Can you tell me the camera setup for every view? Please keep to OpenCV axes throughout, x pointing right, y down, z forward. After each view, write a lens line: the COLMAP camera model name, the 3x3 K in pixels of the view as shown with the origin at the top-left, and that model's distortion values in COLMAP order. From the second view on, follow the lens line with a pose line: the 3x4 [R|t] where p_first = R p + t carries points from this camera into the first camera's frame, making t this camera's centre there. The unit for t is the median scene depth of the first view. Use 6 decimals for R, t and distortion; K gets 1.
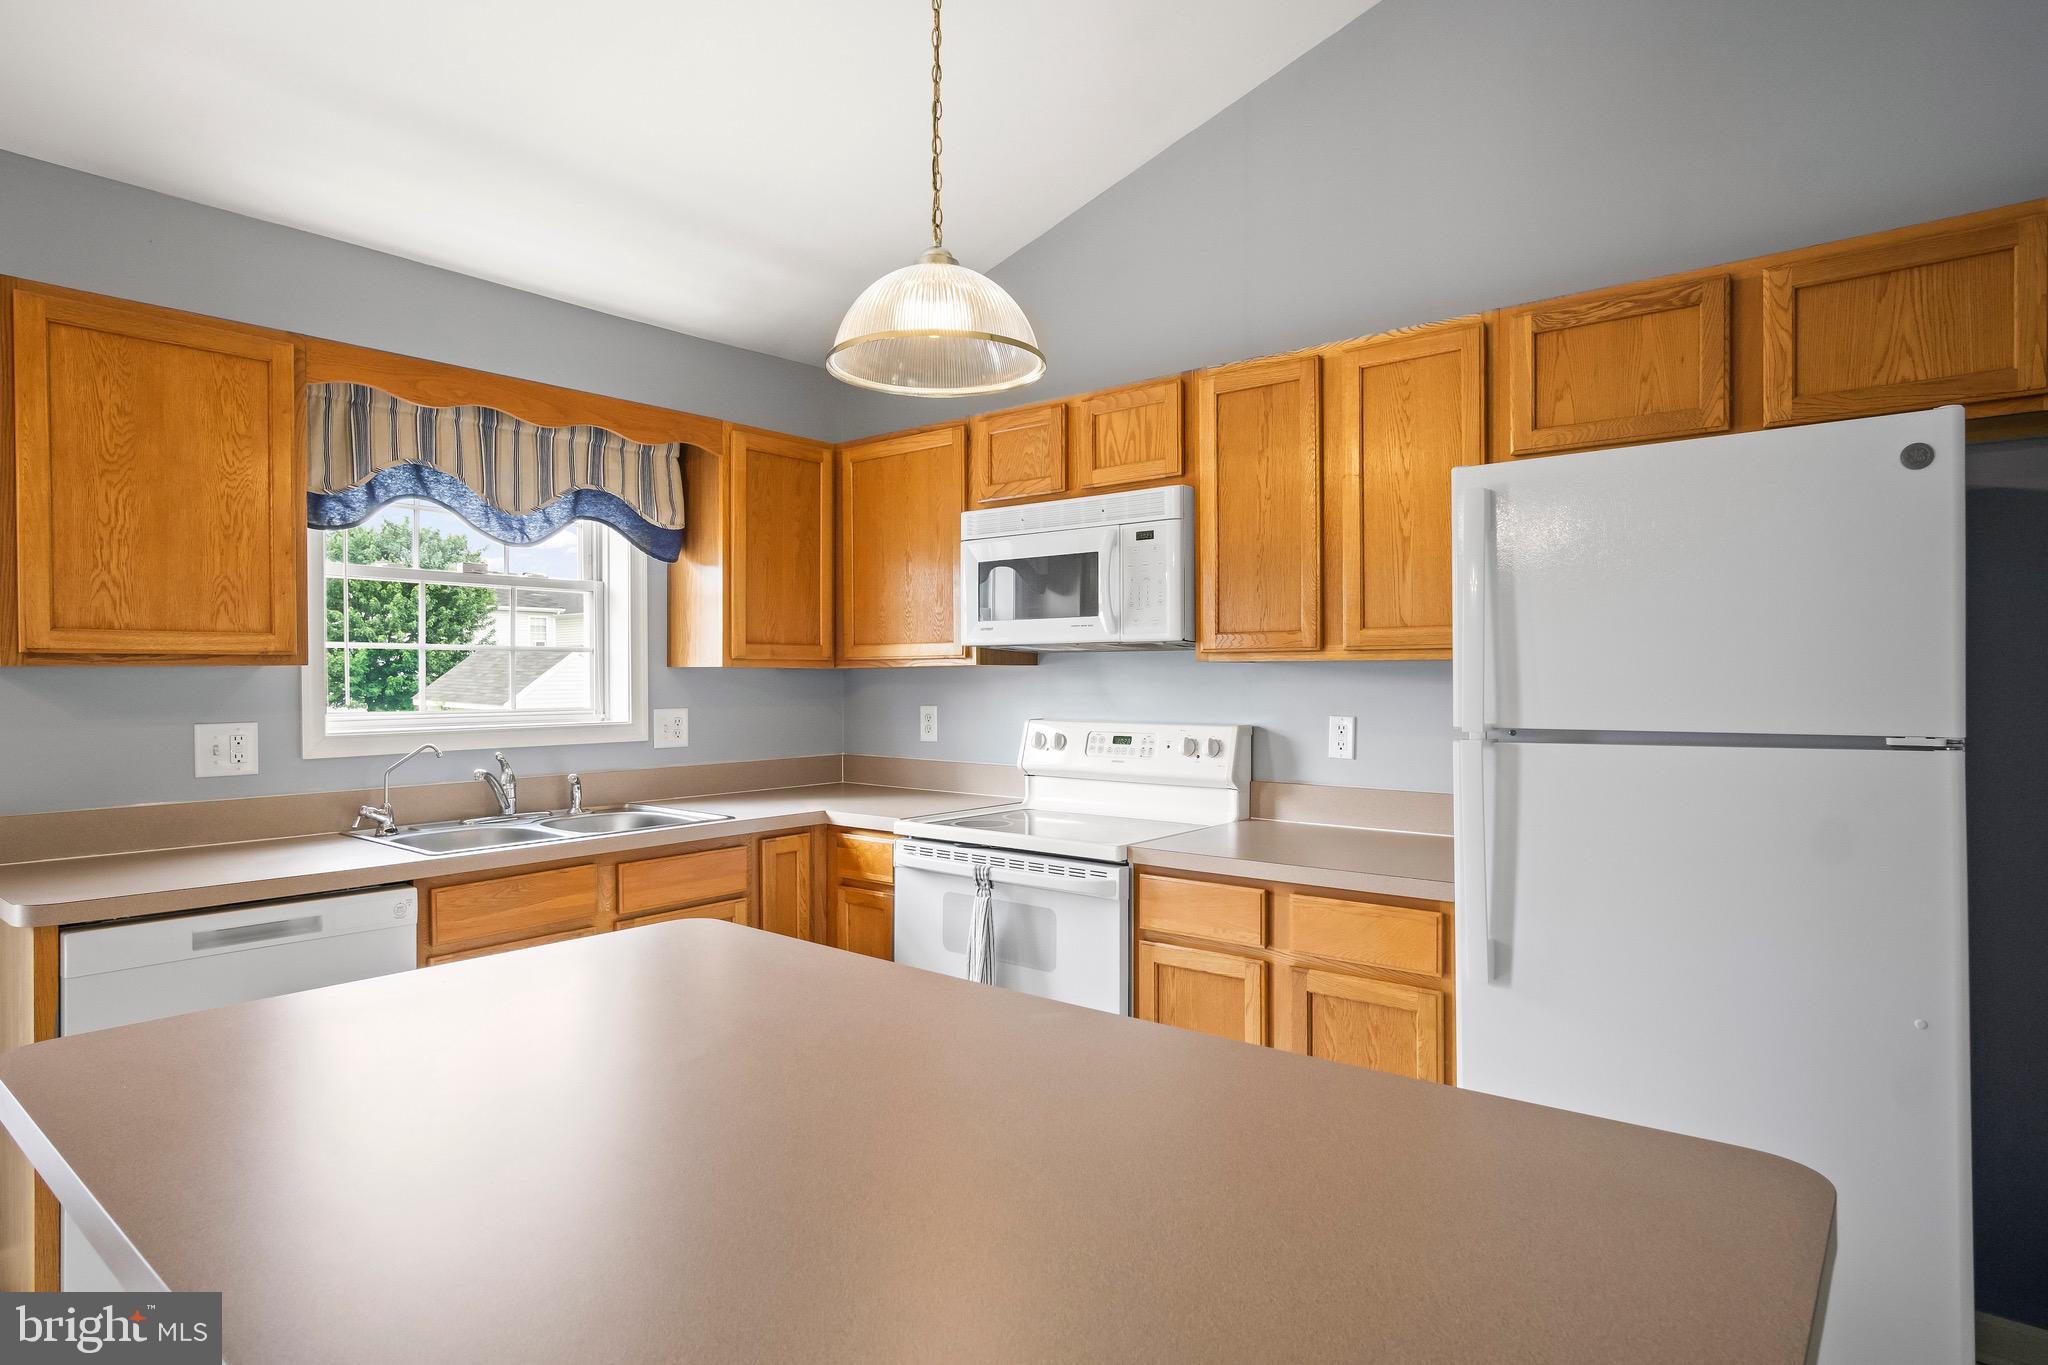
lens RADIAL K [[1127.0, 0, 1024.0], [0, 1127.0, 682.5], [0, 0, 1]] dist [-0.004500, 0.000074]
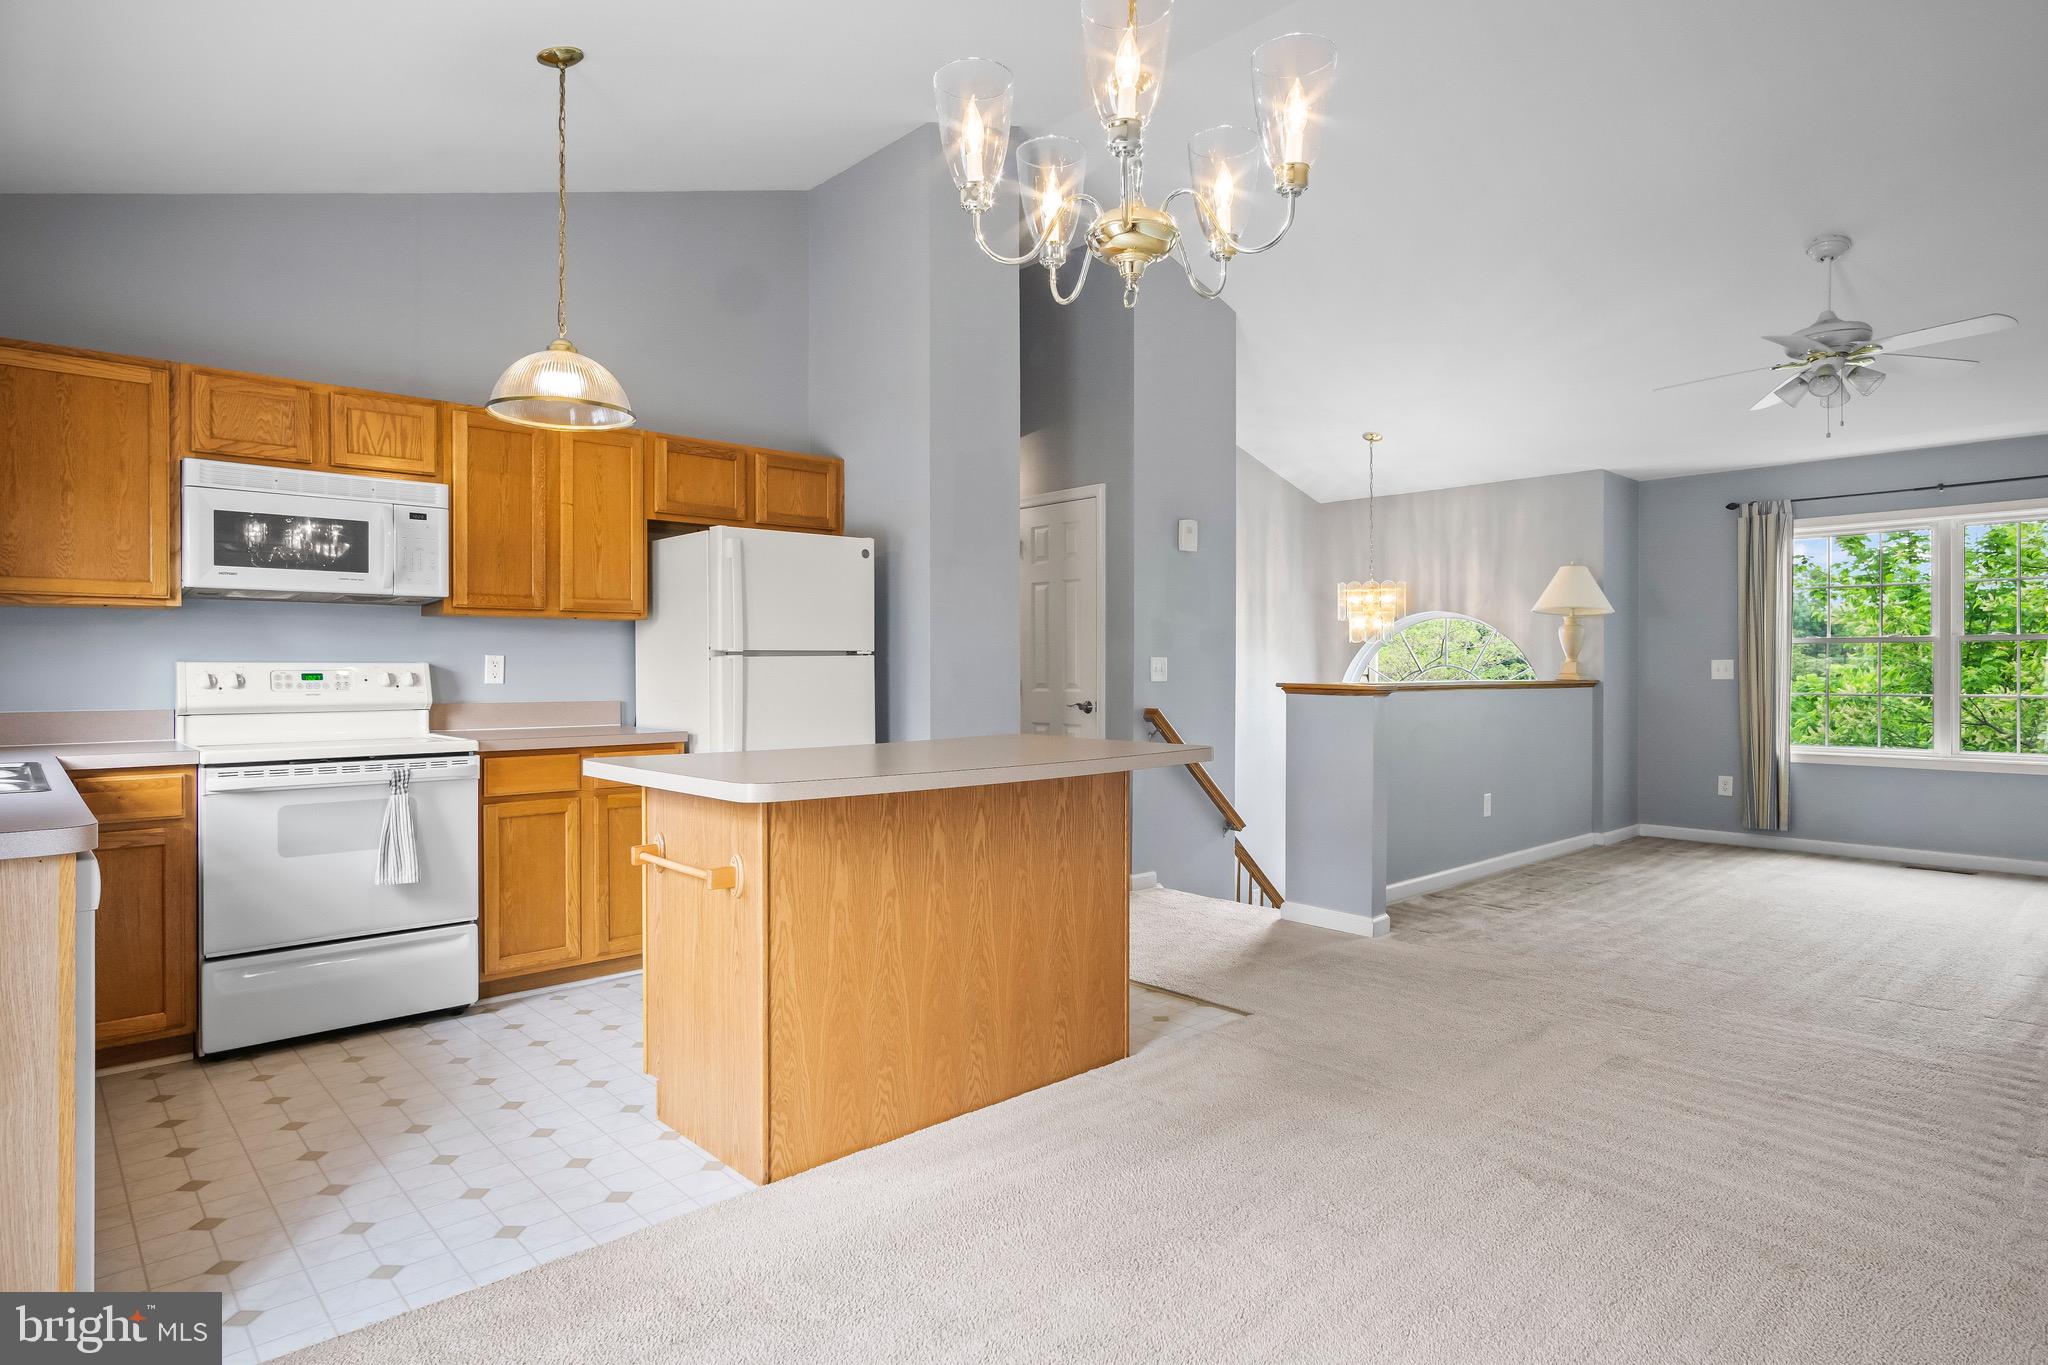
lens RADIAL K [[1113.3, 0, 1006.8], [0, 1113.3, 670.7], [0, 0, 1]] dist [-0.005027, 0.000265]
pose [[0.149435, 0.001281, 0.988771, -1.044279], [0.007302, 0.999970, -0.002399, 0.057564], [-0.988745, 0.007578, 0.149422, 0.114562]]
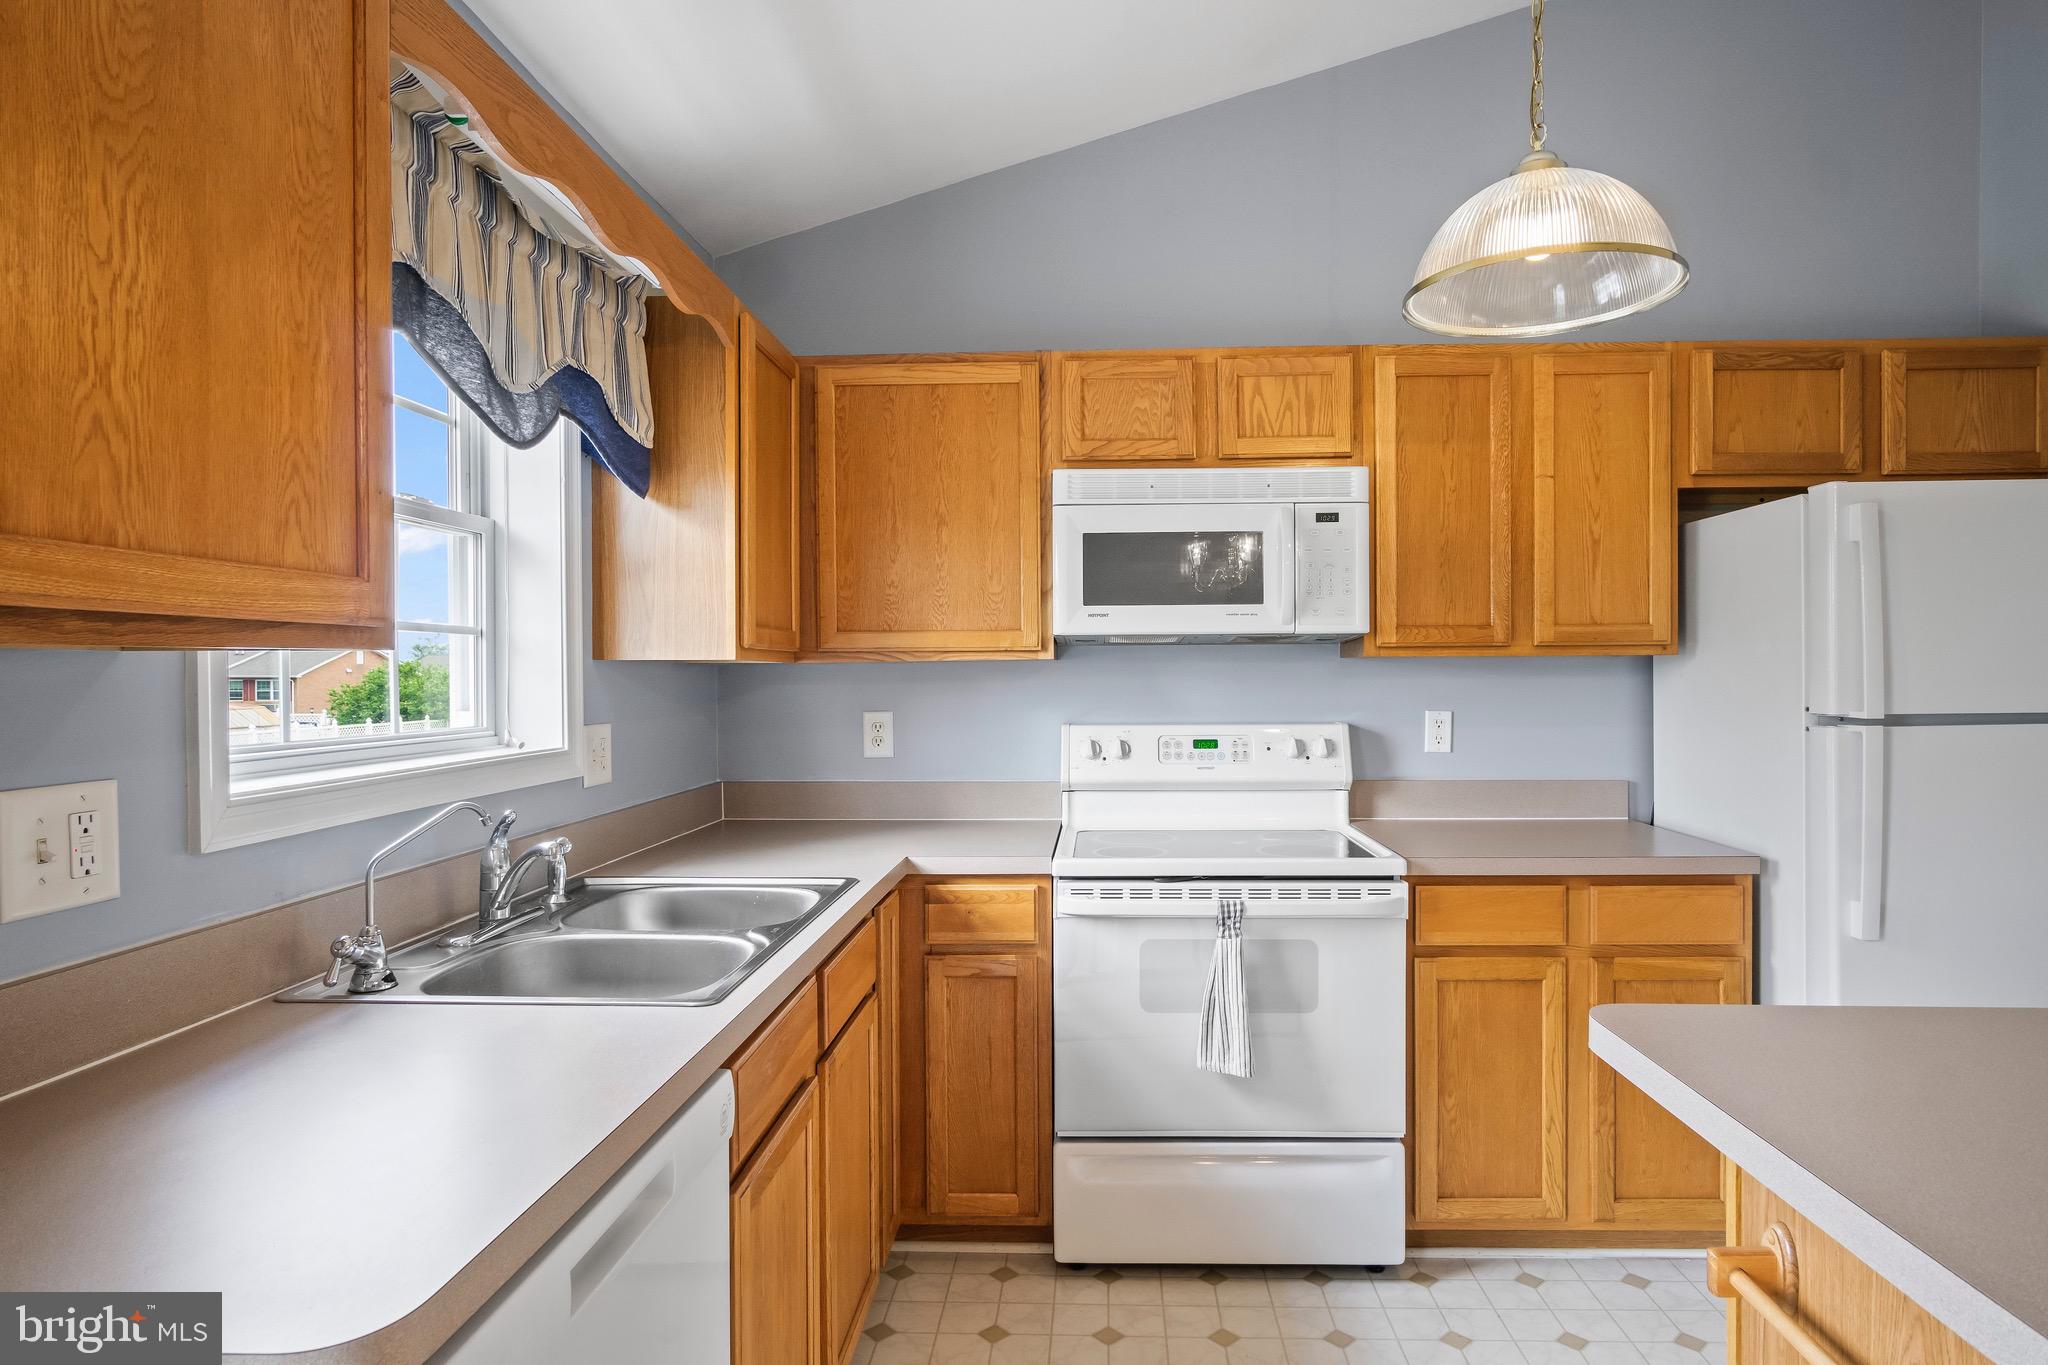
lens RADIAL K [[1135.7, 0, 1078.5], [0, 1135.7, 685.7], [0, 0, 1]] dist [-0.008242, 0.000905]
pose [[0.790036, -0.009339, 0.612989, -0.593476], [0.007442, 0.999956, 0.005643, -0.000976], [-0.613015, 0.000104, 0.790071, 0.382345]]
